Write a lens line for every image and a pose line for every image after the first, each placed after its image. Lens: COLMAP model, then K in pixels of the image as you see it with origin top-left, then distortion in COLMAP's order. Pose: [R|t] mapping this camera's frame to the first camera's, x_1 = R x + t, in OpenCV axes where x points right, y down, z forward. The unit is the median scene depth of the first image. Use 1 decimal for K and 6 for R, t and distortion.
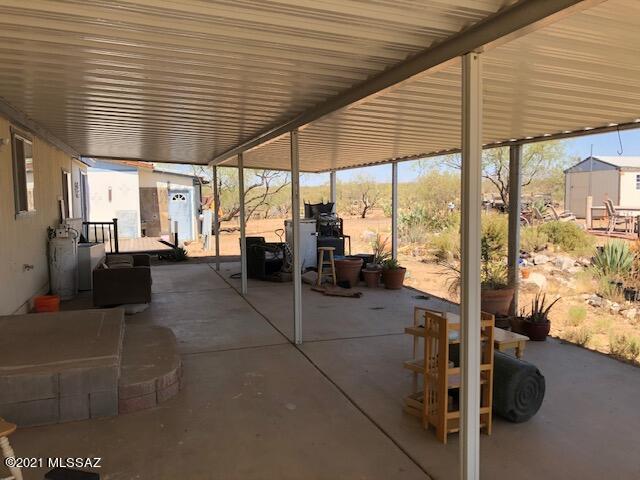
lens RADIAL K [[525.6, 0, 319.9], [0, 525.6, 237.9], [0, 0, 1]] dist [0.063918, -0.036528]
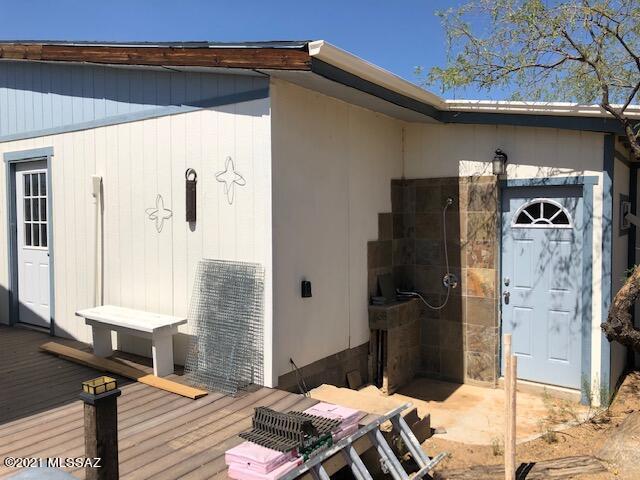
lens RADIAL K [[525.6, 0, 320.2], [0, 525.6, 238.2], [0, 0, 1]] dist [0.063918, -0.036528]
pose [[0.597129, 0.047684, -0.800727, -0.028720], [-0.075097, 0.997171, 0.003381, -0.013382], [0.798622, 0.058113, 0.599020, 0.175871]]
